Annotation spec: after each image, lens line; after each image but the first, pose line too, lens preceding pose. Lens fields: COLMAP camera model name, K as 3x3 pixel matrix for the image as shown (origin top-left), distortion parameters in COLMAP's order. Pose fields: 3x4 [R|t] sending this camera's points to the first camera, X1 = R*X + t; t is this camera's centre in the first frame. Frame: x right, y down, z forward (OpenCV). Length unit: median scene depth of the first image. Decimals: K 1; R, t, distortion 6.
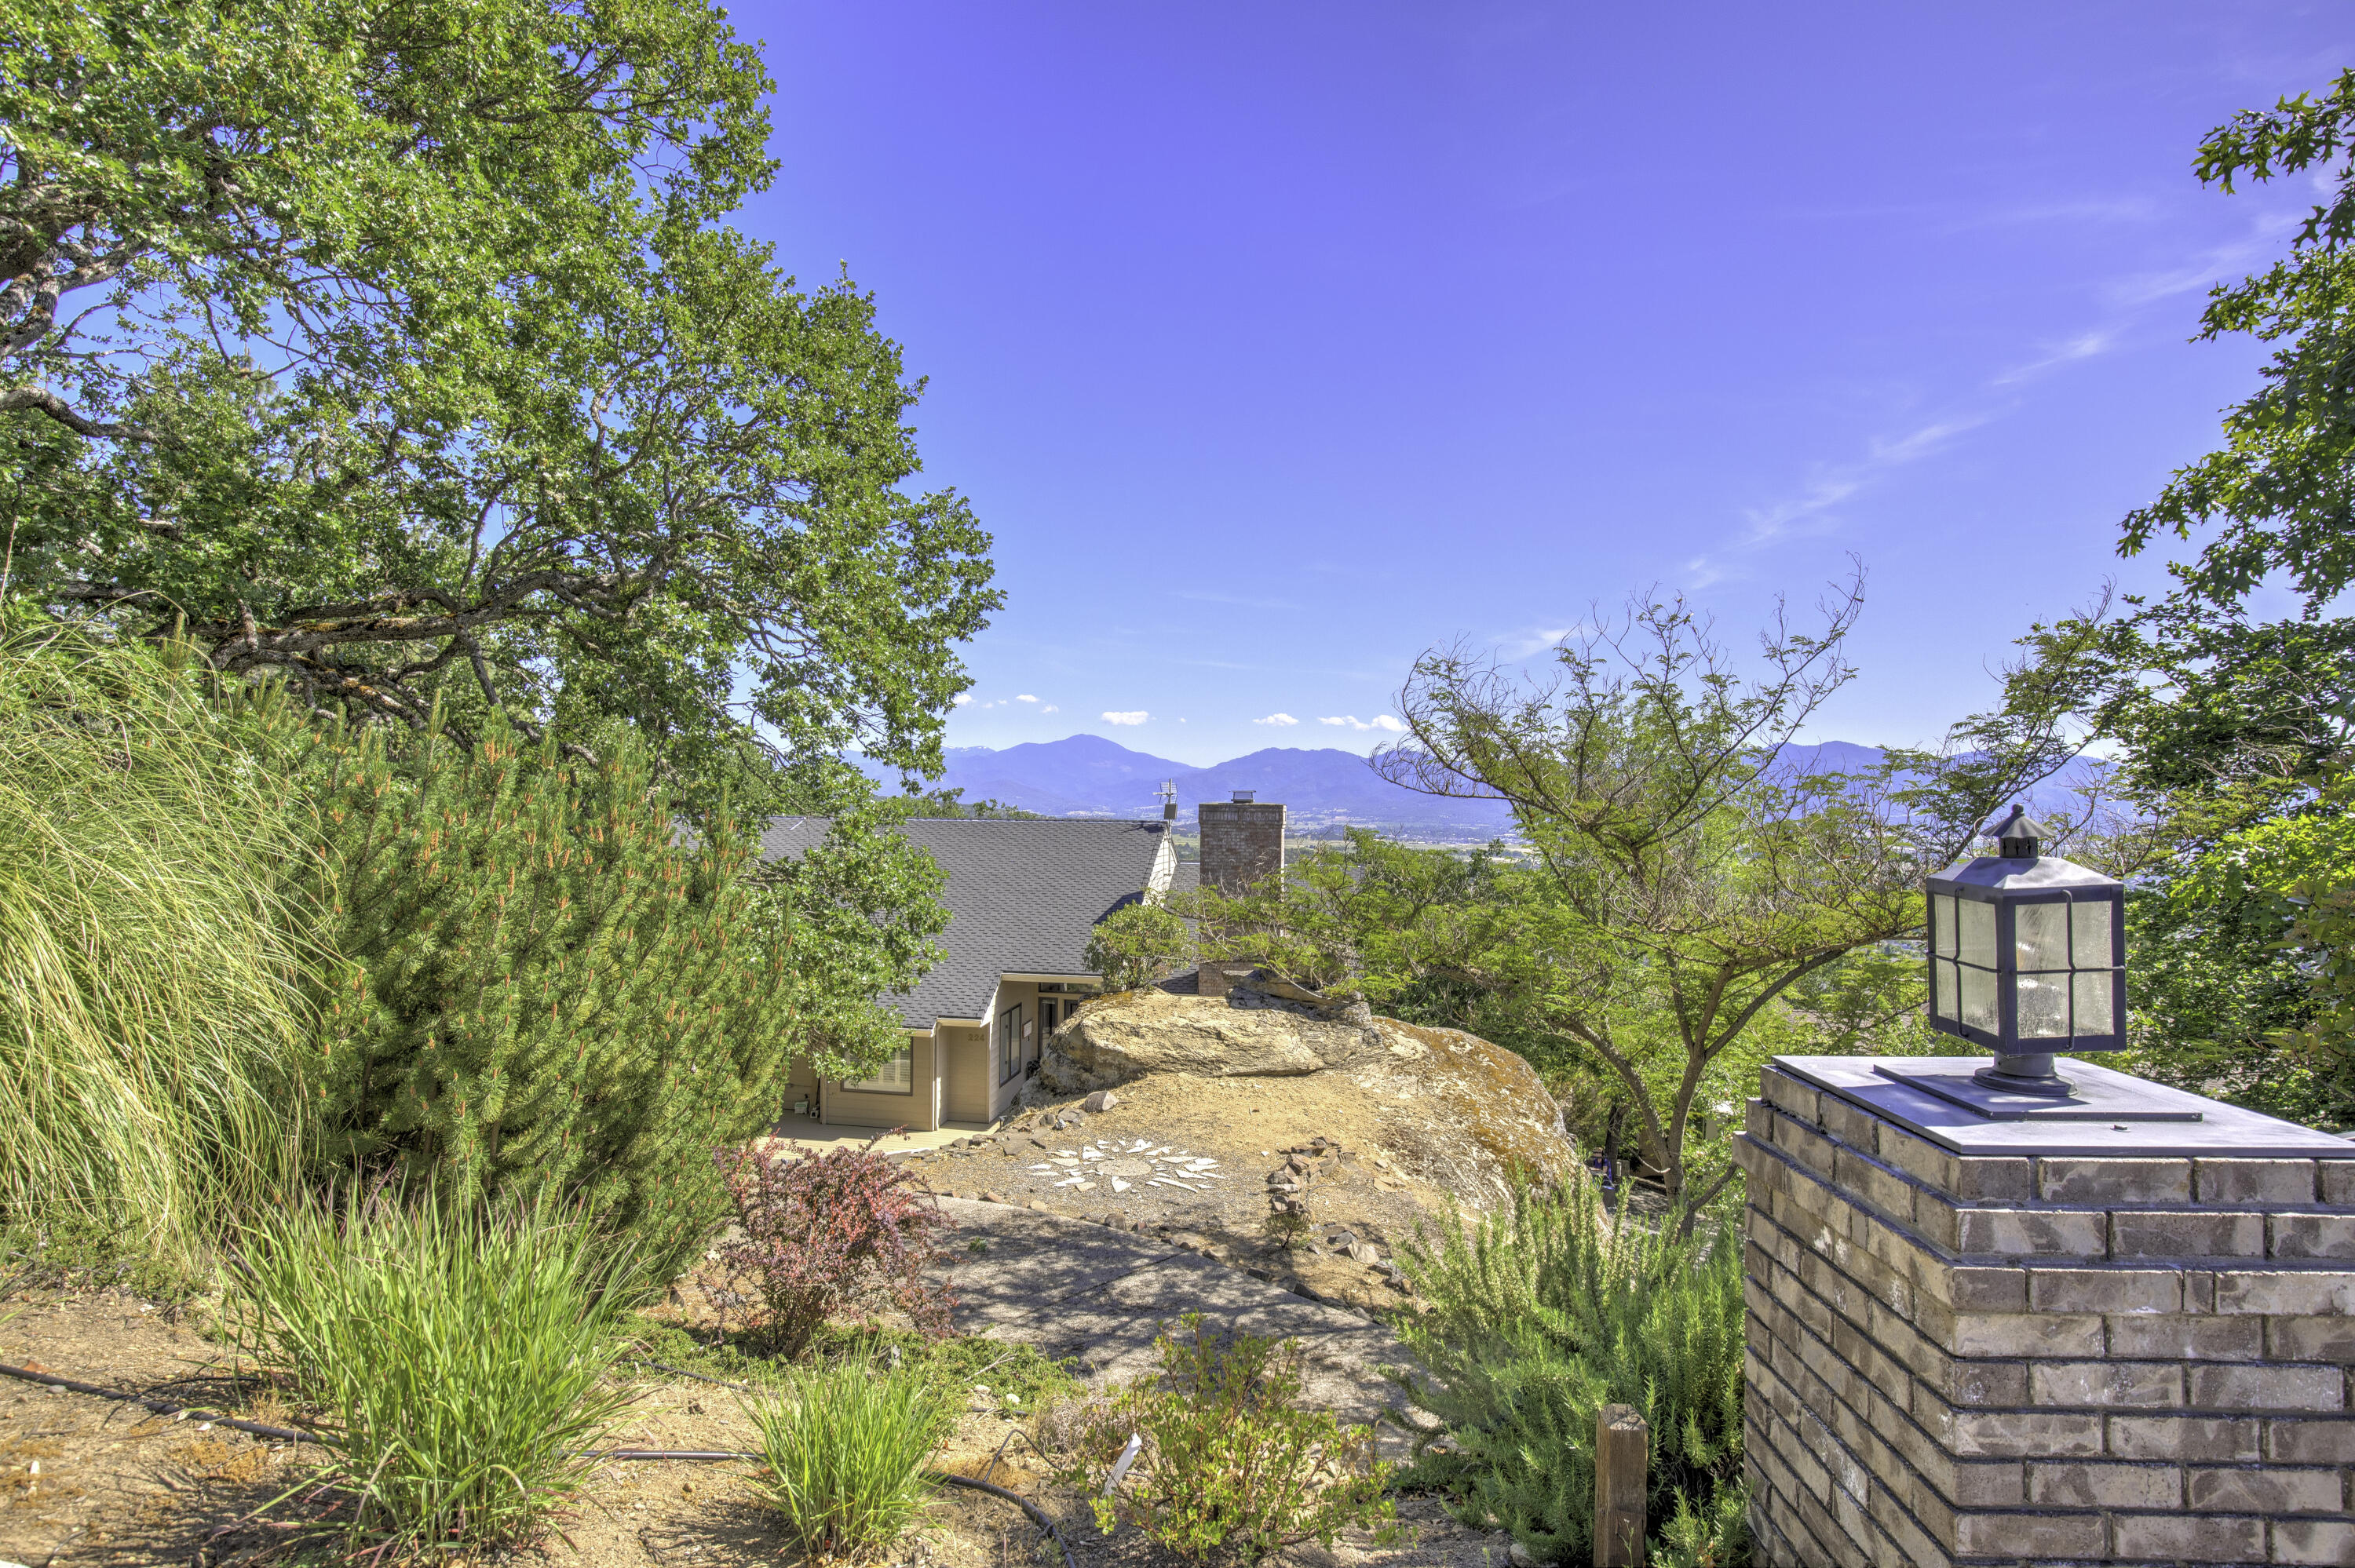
lens RADIAL K [[1079.6, 0, 1203.2], [0, 1079.6, 816.6], [0, 0, 1]] dist [-0.026226, 0.005439]
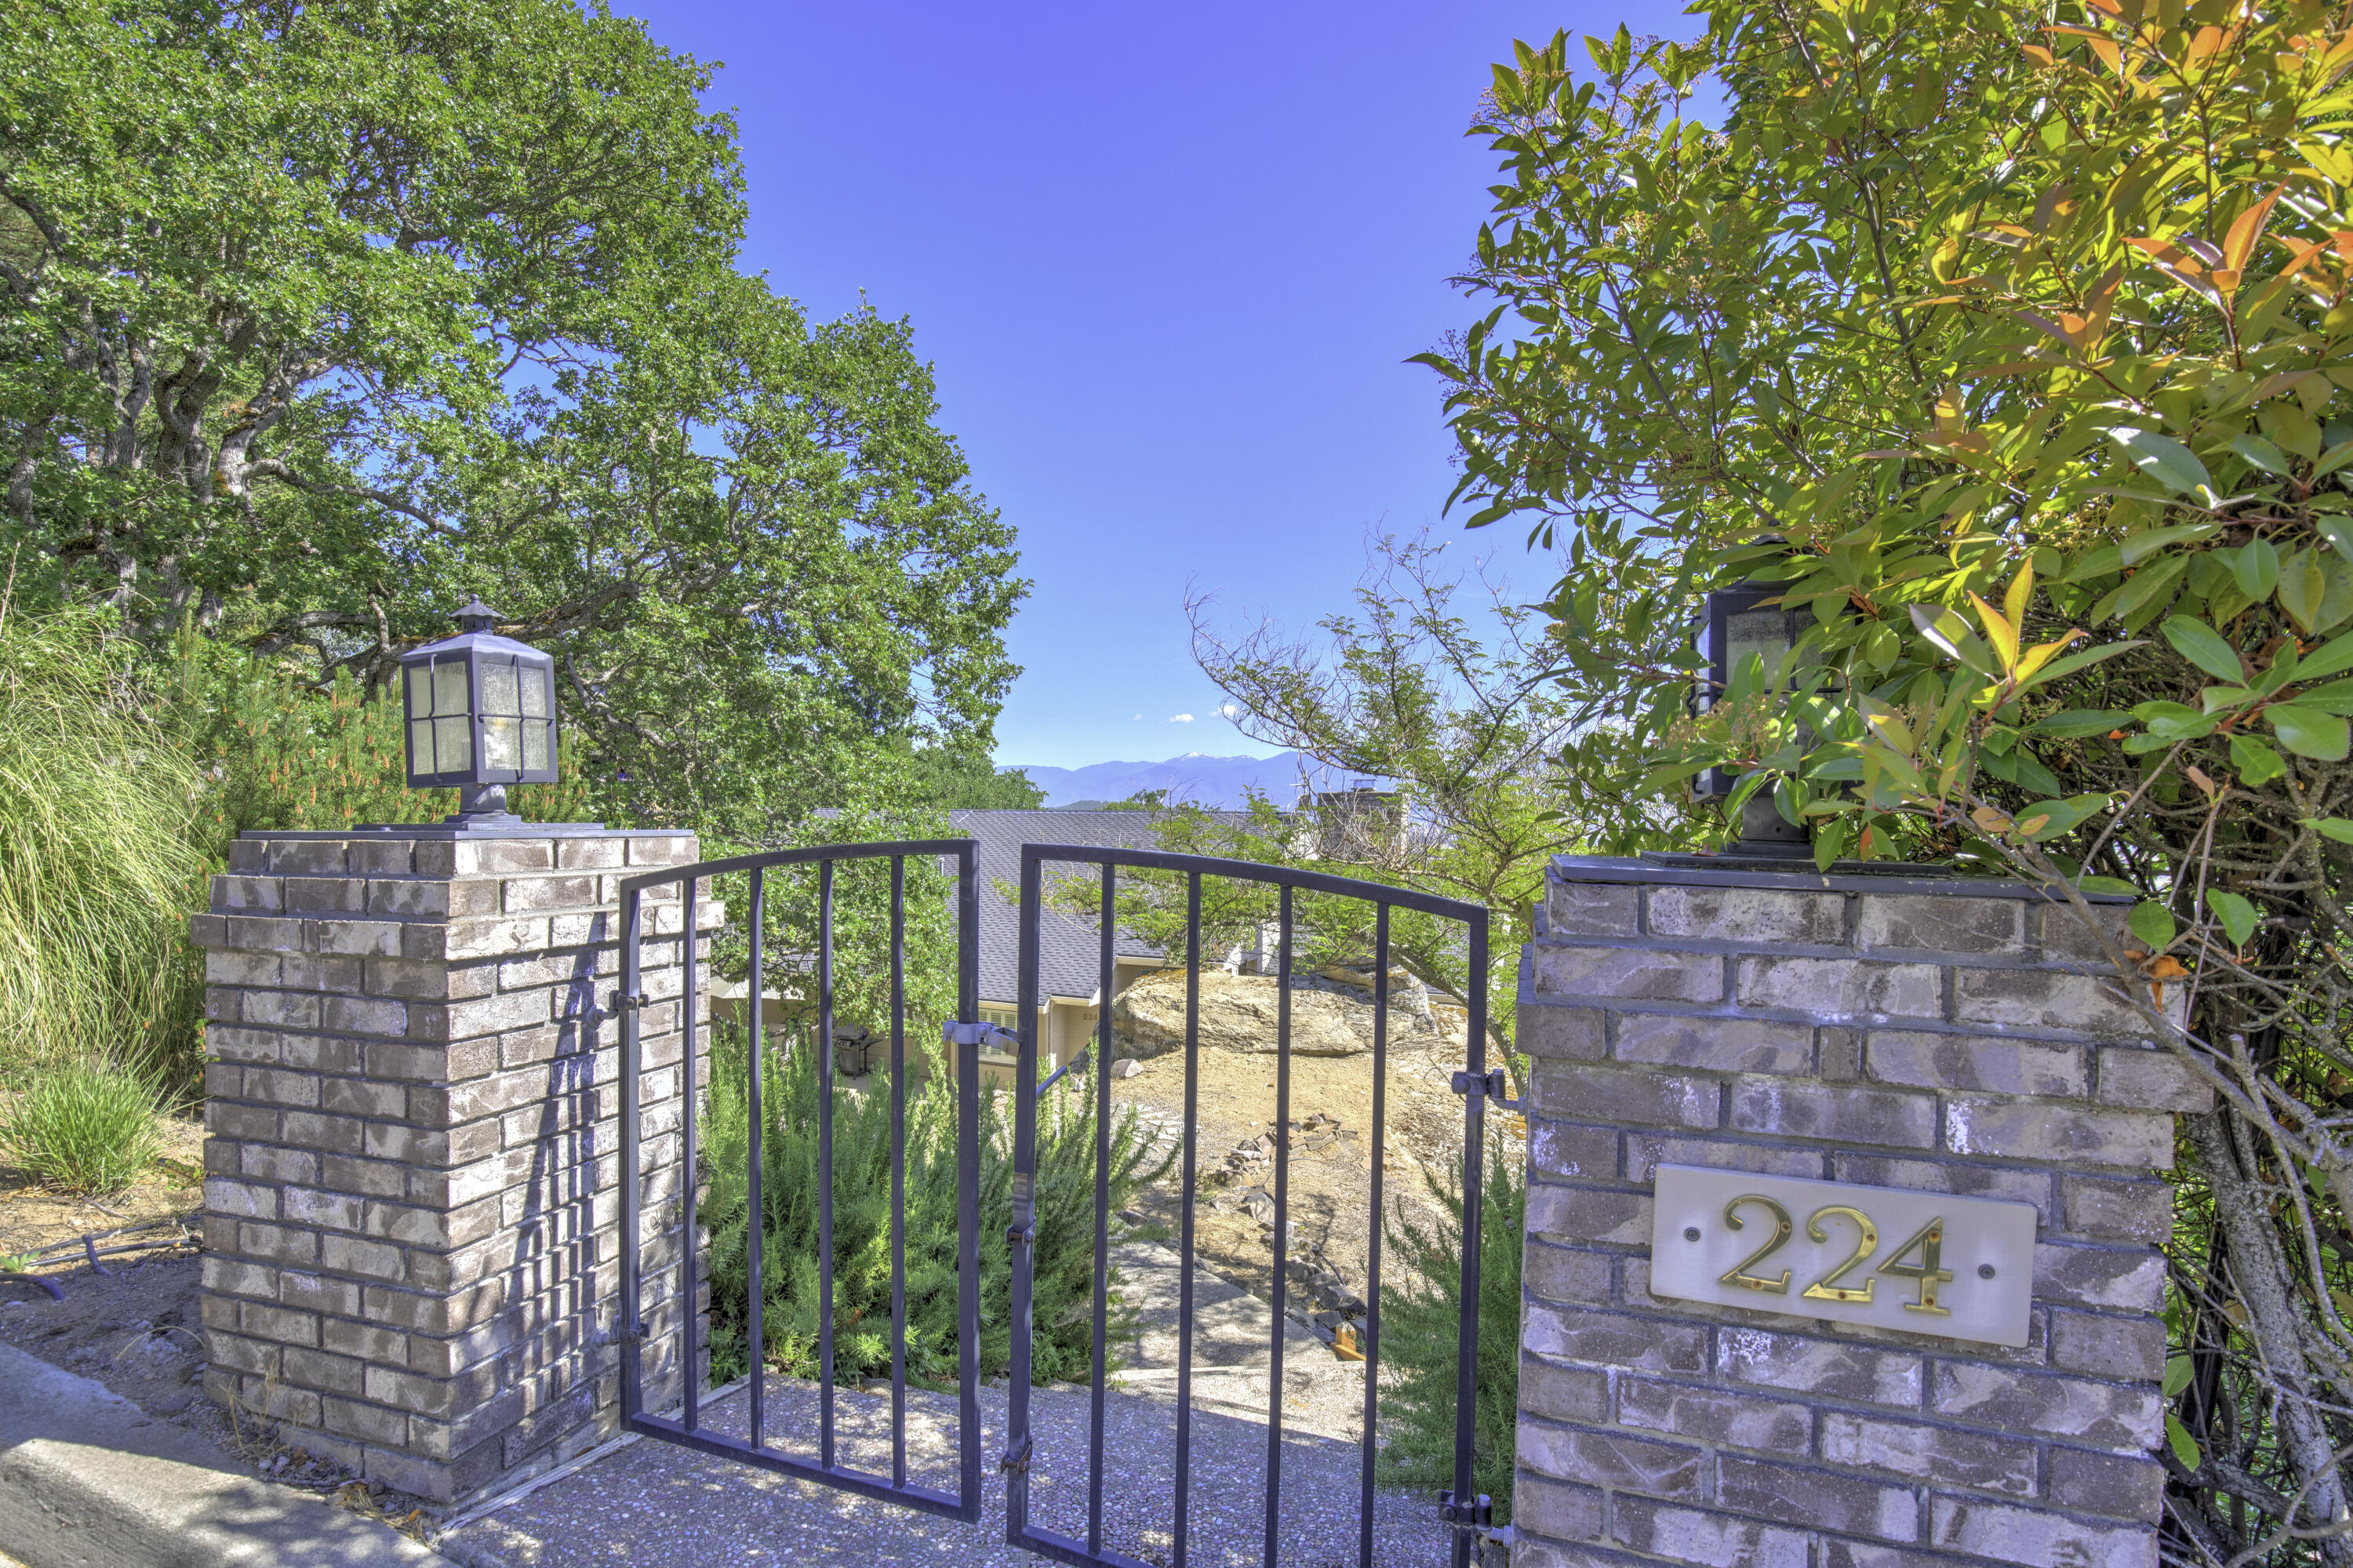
lens RADIAL K [[1088.1, 0, 1179.7], [0, 1088.1, 811.3], [0, 0, 1]] dist [-0.027540, 0.000869]
pose [[0.970929, -0.002703, -0.239354, 0.196168], [0.000264, 0.999948, -0.010220, 0.026734], [0.239369, 0.009860, 0.970879, -0.001504]]
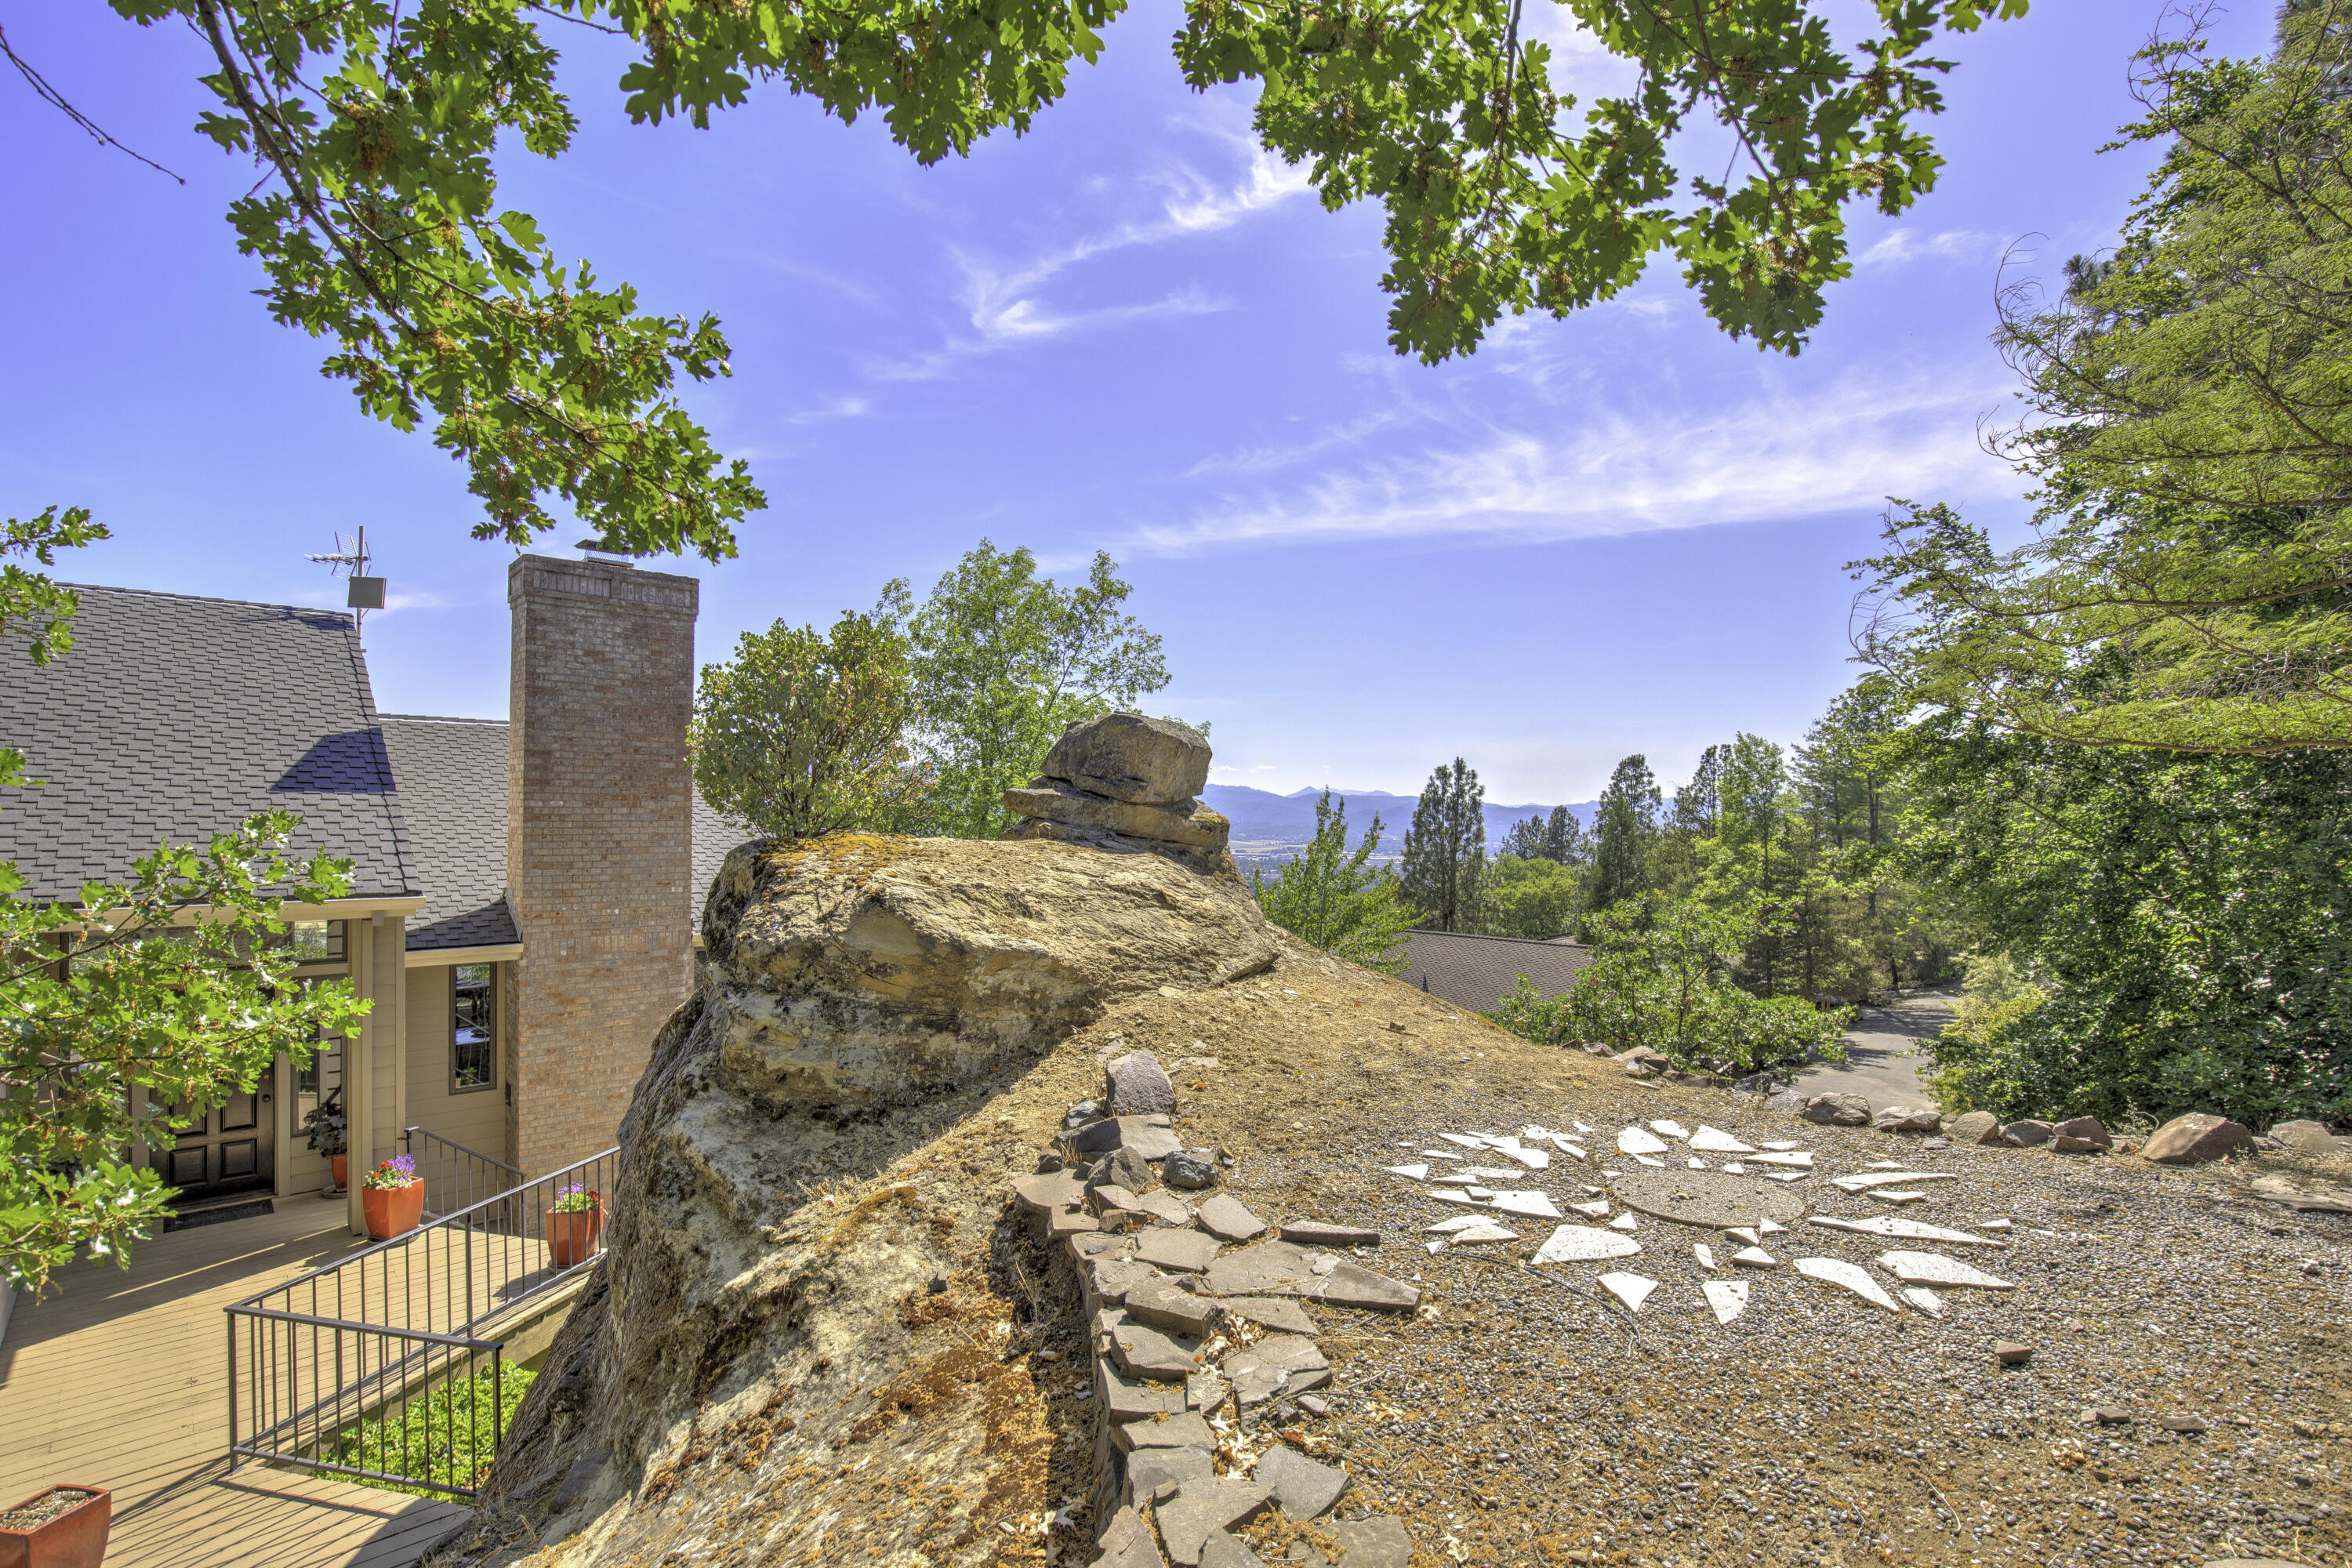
lens RADIAL K [[1087.6, 0, 1179.2], [0, 1087.6, 811.3], [0, 0, 1]] dist [-0.027540, 0.000869]
pose [[0.611873, -0.001463, 0.790954, -0.336558], [0.006792, 0.999971, -0.003404, 0.176313], [-0.790927, 0.007455, 0.611866, 0.760667]]
